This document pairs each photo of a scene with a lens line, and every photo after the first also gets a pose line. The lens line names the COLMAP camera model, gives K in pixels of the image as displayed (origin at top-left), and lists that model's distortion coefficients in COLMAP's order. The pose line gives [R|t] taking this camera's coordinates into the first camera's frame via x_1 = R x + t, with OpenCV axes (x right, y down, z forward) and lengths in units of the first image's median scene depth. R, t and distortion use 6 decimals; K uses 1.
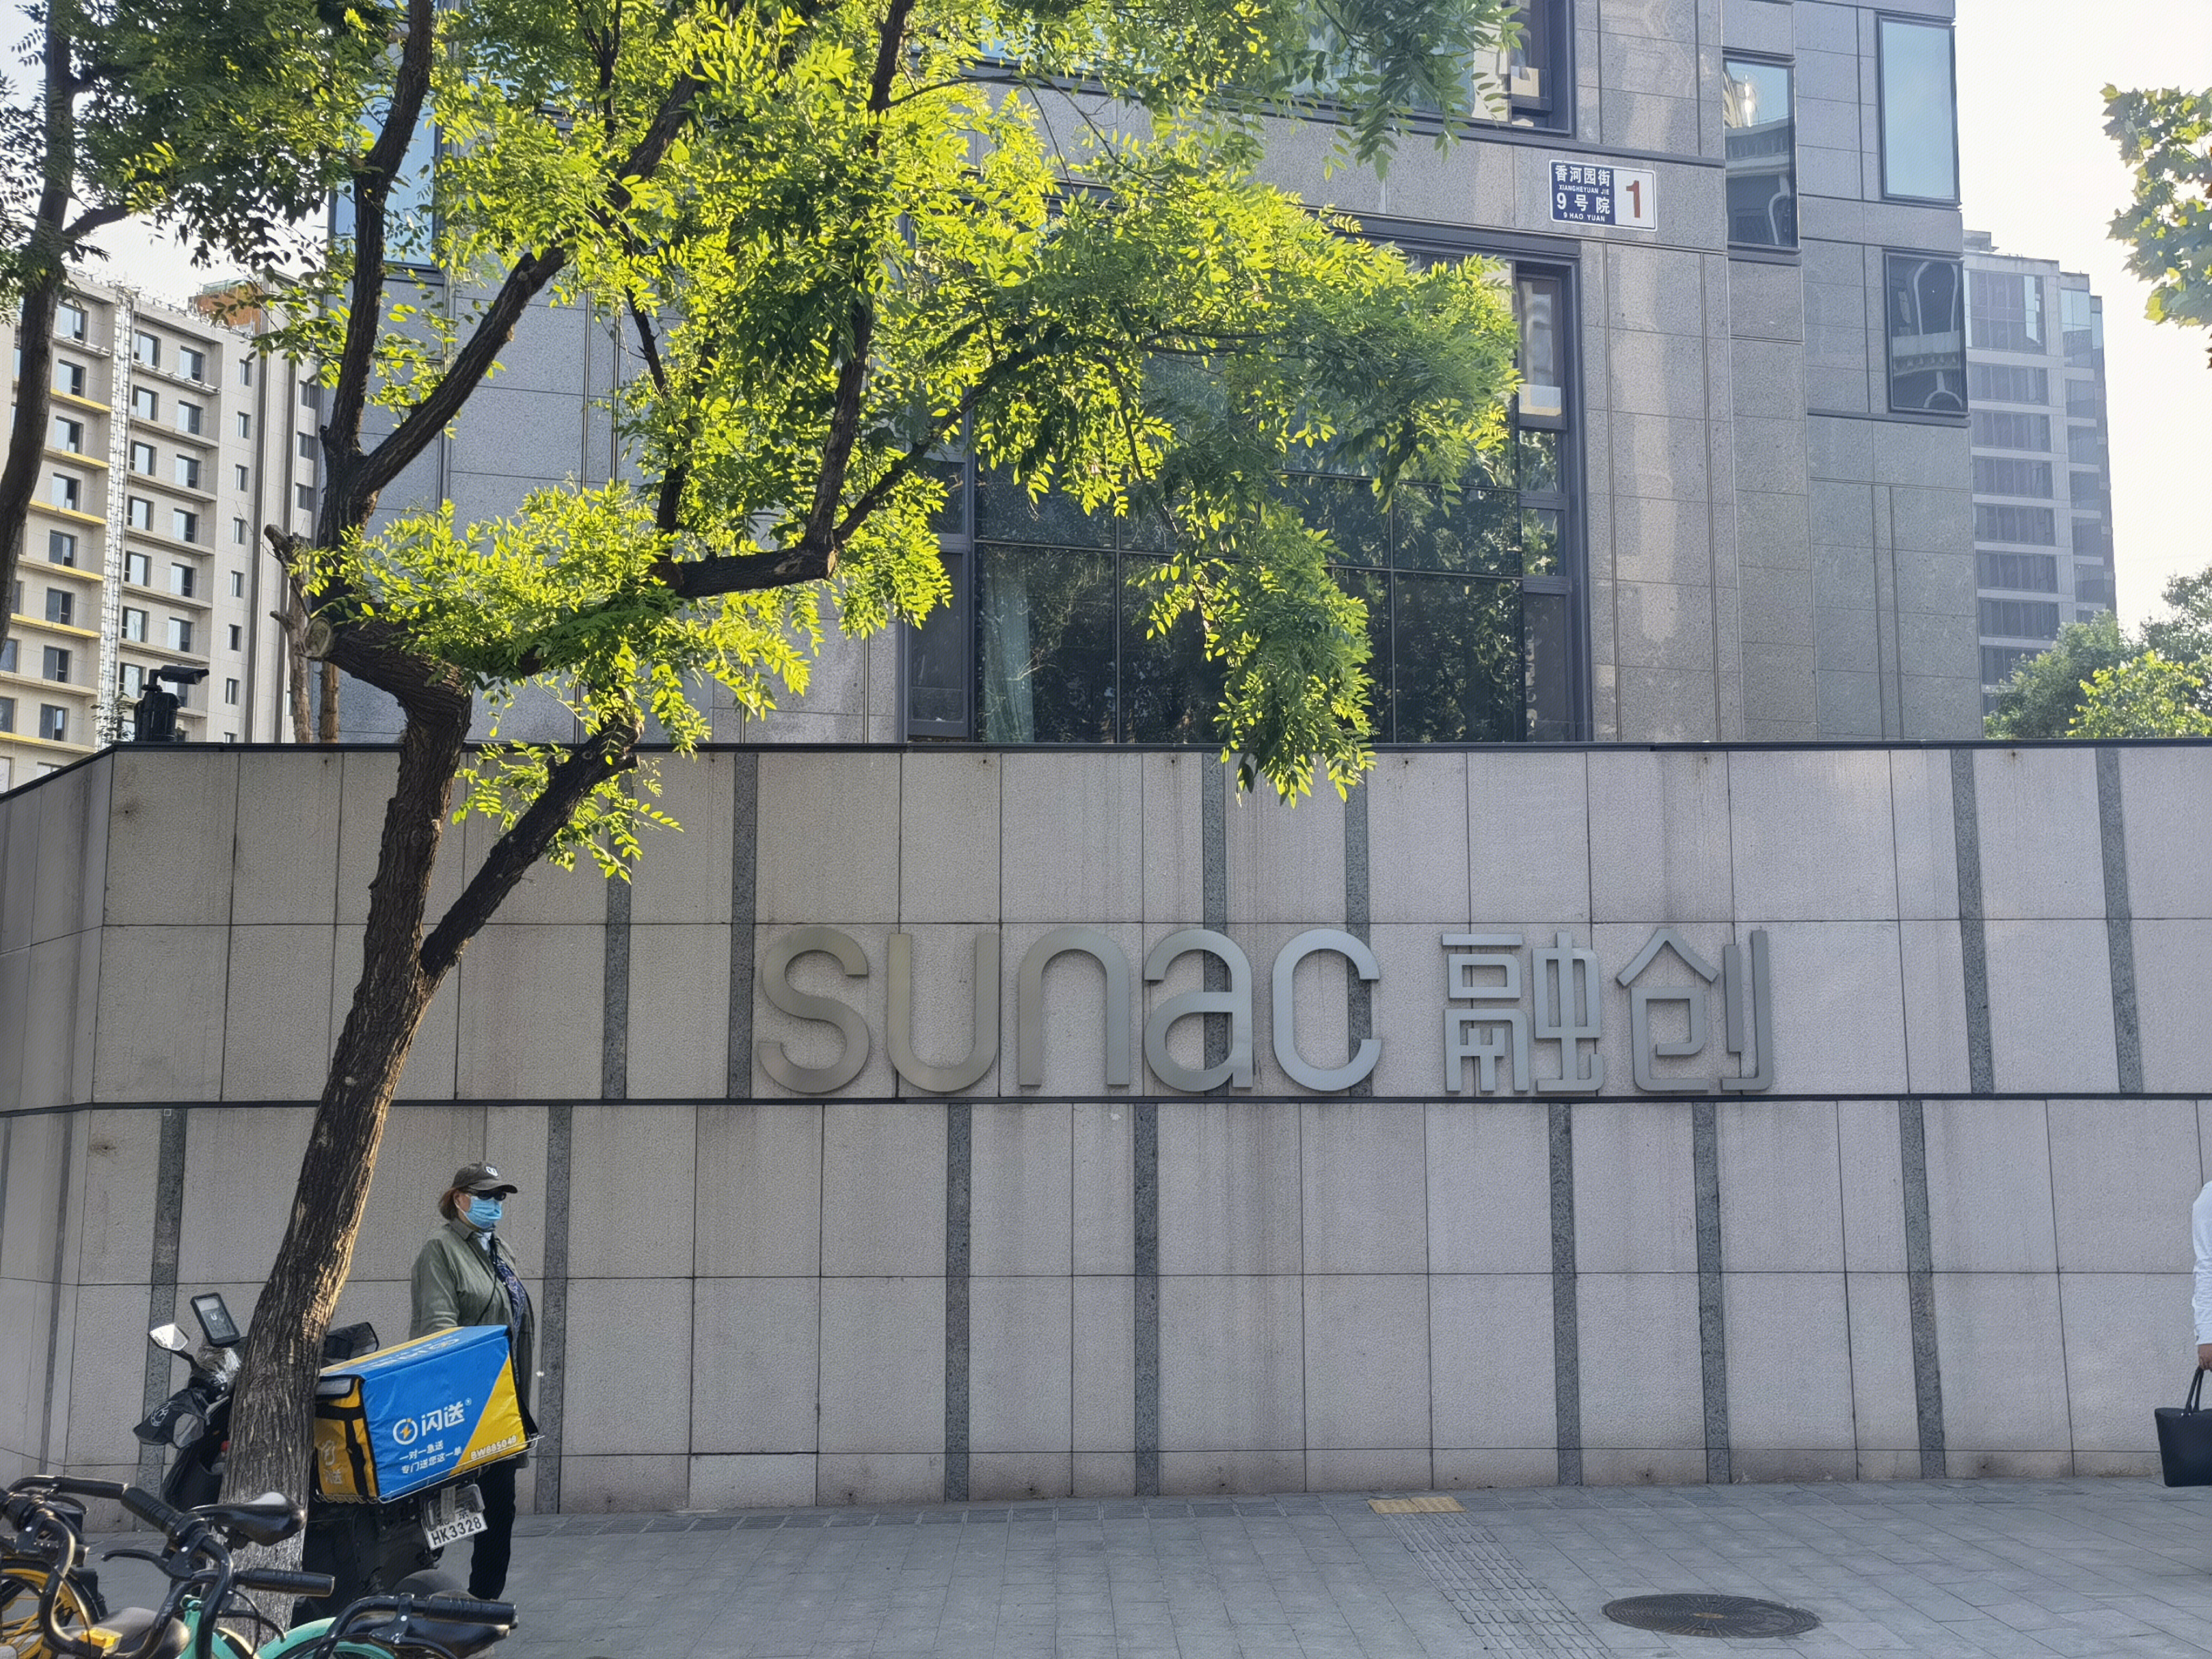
lens RADIAL K [[2335.7, 0, 1139.9], [0, 2335.7, 843.7], [0, 0, 1]] dist [0.067928, 0.000000]
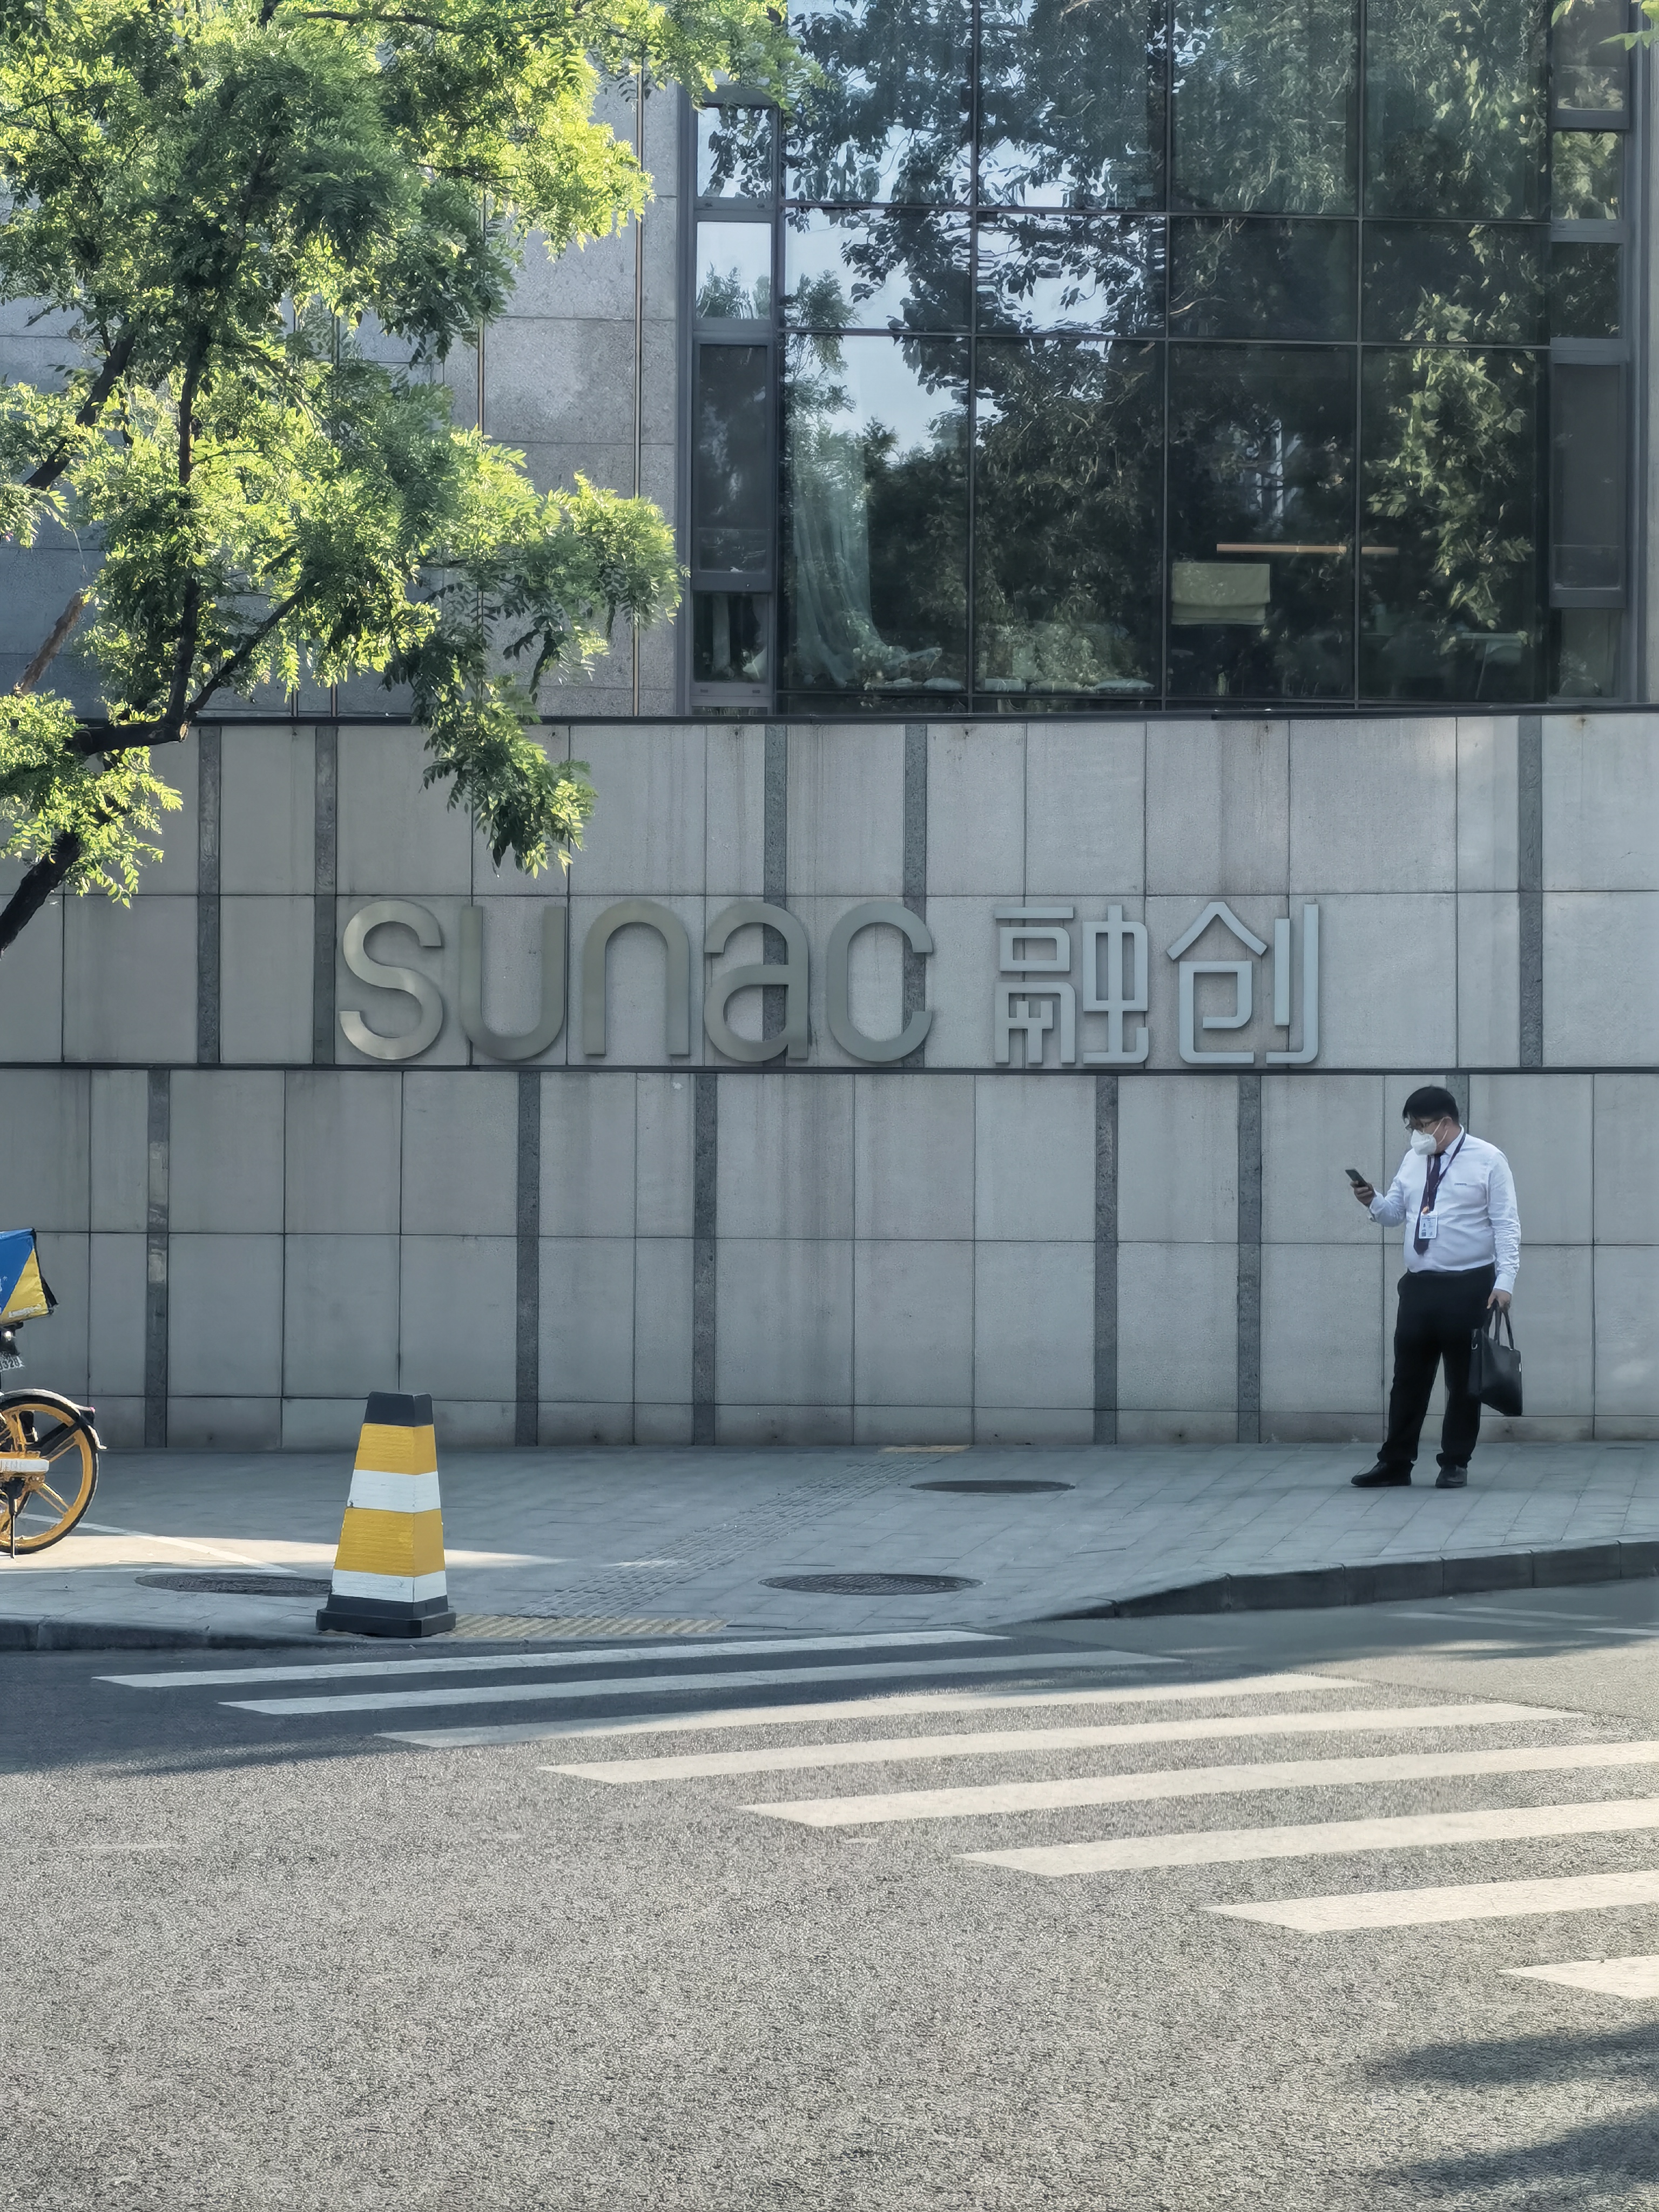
lens RADIAL K [[5033.6, 0, 843.2], [0, 5033.6, 1172.3], [0, 0, 1]] dist [0.018901, 0.000000]
pose [[0.981119, 0.011588, -0.193057, 0.493307], [0.014499, 0.990988, 0.133167, -0.139694], [0.192860, -0.133452, 0.972109, -1.146204]]
